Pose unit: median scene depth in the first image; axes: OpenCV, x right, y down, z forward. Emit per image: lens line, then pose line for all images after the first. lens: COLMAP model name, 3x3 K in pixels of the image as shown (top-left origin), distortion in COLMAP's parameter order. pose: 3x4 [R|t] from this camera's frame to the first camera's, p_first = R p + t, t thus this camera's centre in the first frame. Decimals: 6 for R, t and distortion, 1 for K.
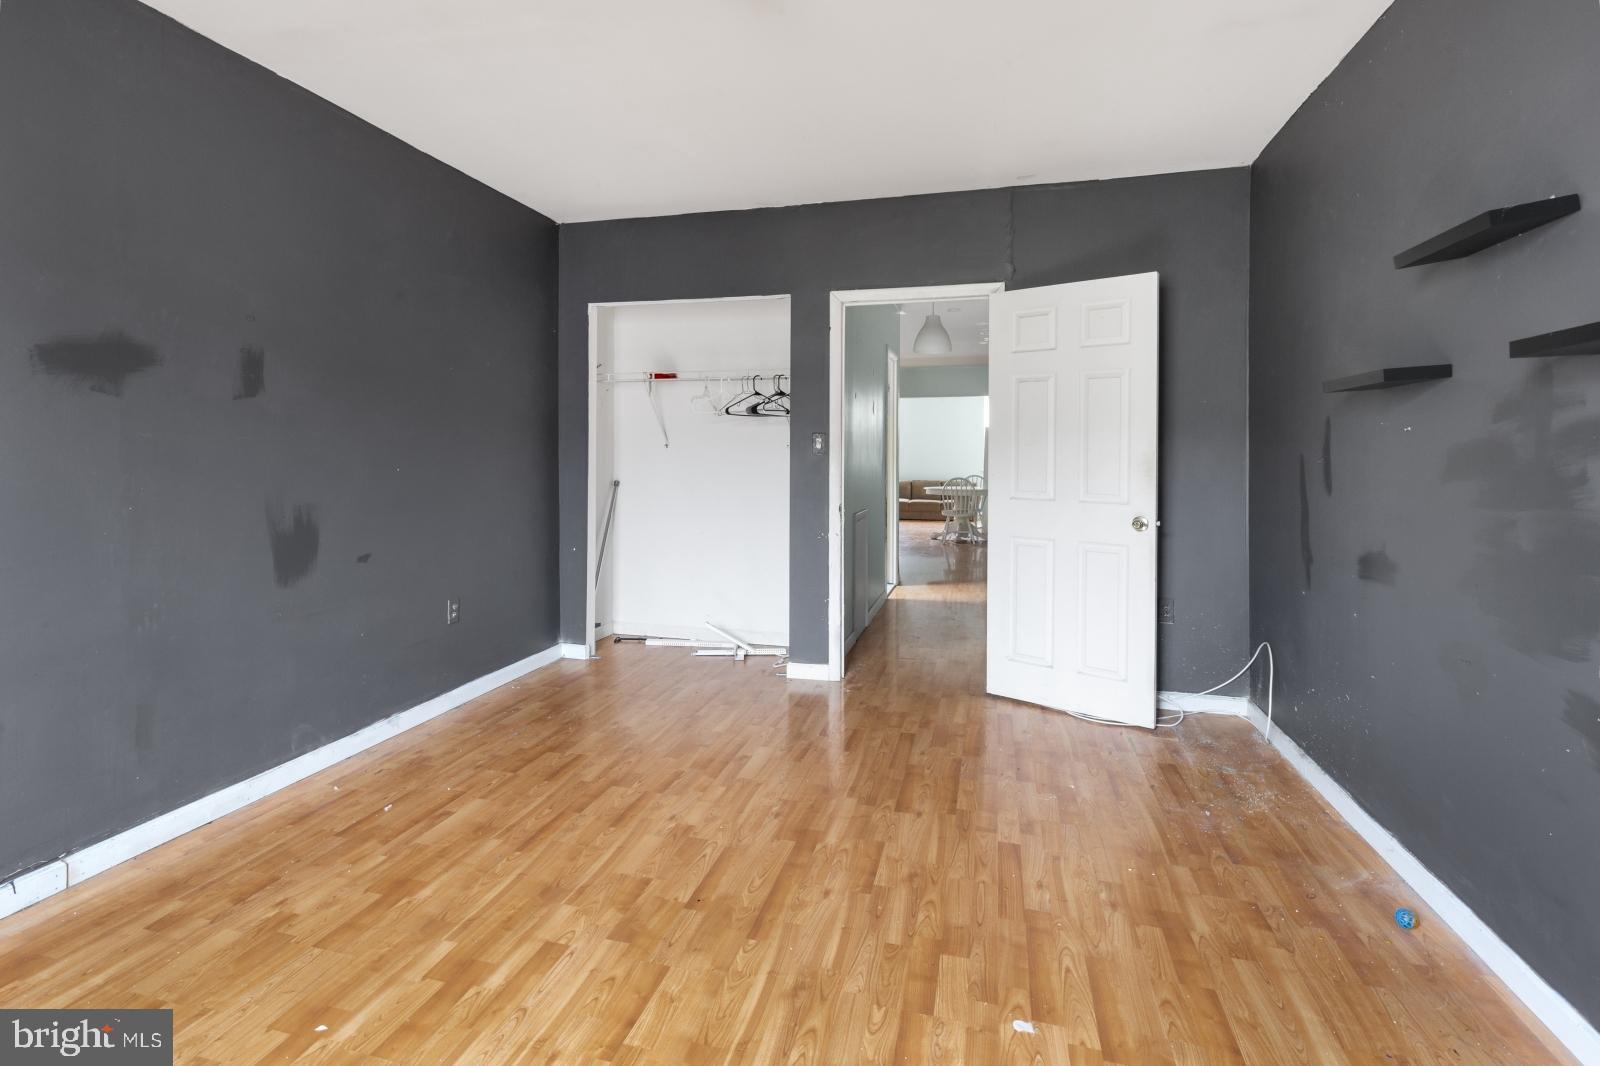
lens RADIAL K [[718.5, 0, 830.3], [0, 718.5, 477.8], [0, 0, 1]] dist [0.000553, 0.000955]
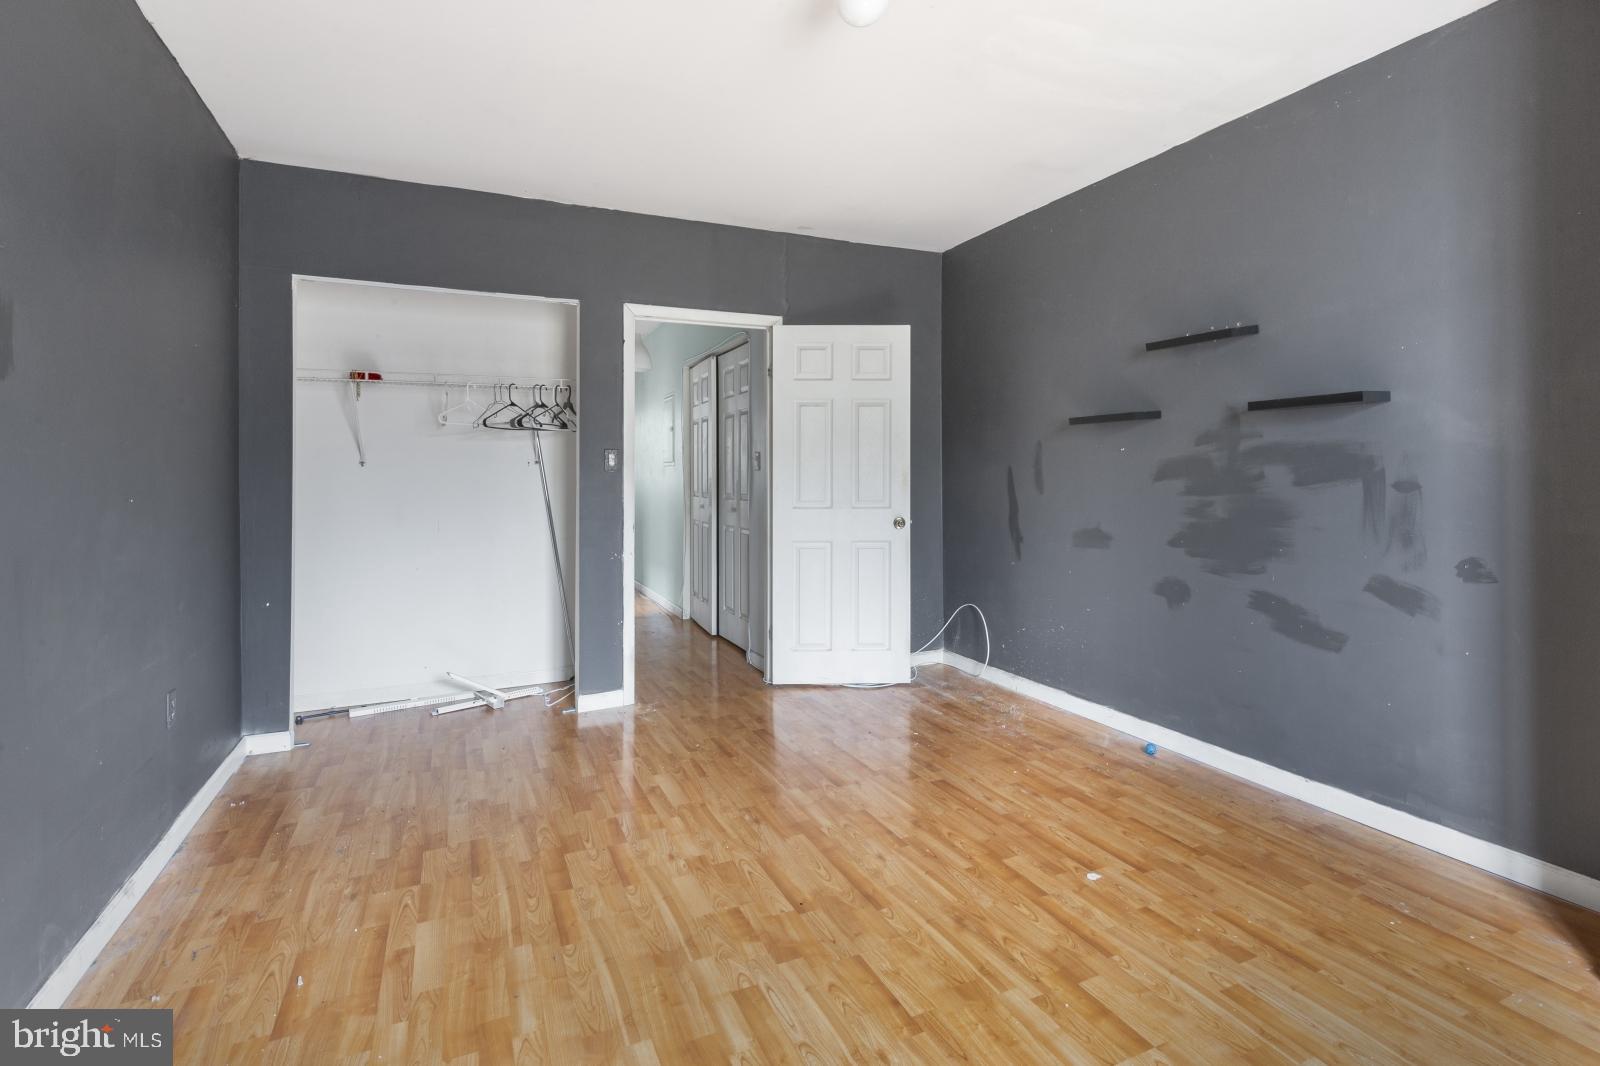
lens RADIAL K [[718.5, 0, 790.5], [0, 718.5, 495.4], [0, 0, 1]] dist [0.000553, 0.000955]
pose [[0.795726, -0.032430, 0.604787, -0.621073], [0.032140, 0.999419, 0.011304, -0.006181], [-0.604803, 0.010443, 0.796307, 0.143852]]
